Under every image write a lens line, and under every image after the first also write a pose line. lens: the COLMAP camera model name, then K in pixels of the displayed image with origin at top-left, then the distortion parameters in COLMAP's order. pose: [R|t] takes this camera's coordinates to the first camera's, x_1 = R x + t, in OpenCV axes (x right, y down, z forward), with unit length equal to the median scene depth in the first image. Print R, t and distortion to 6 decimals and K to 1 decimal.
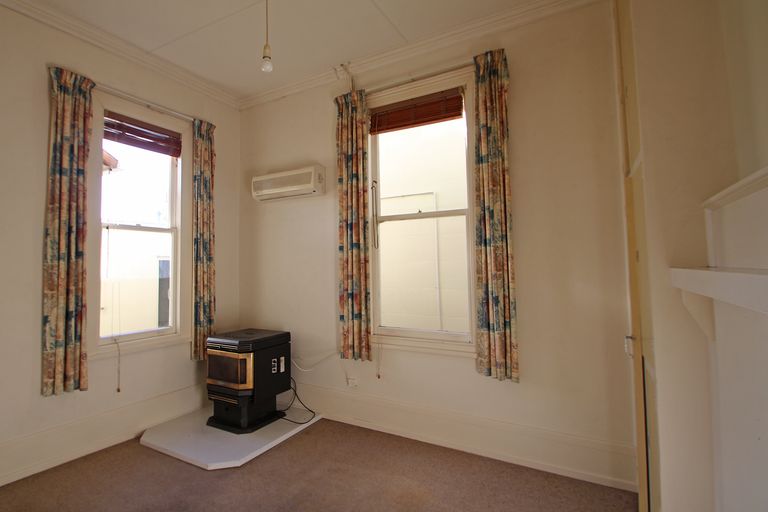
lens RADIAL K [[370.2, 0, 384.0], [0, 370.2, 256.0], [0, 0, 1]] dist [0.002257, 0.000405]
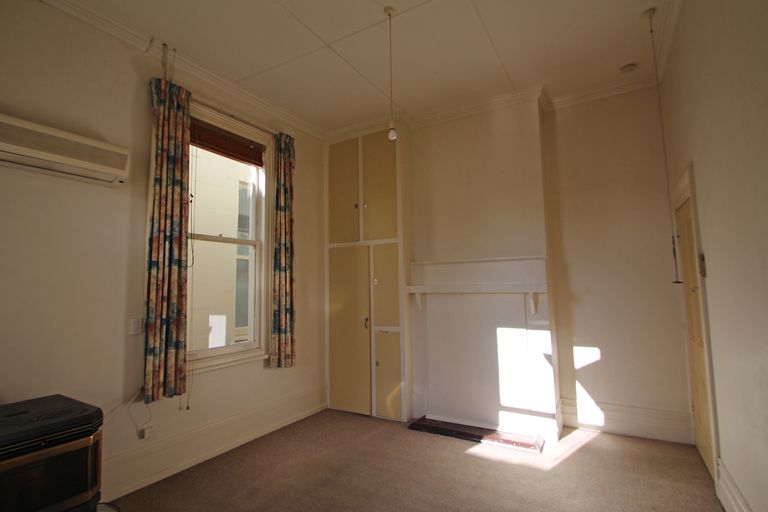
lens RADIAL K [[370.2, 0, 384.0], [0, 370.2, 256.0], [0, 0, 1]] dist [0.002257, 0.000405]
pose [[0.043182, 0.087248, 0.995250, -1.015916], [-0.020206, 0.996052, -0.086441, 0.024278], [-0.998863, -0.016377, 0.044774, 0.526619]]
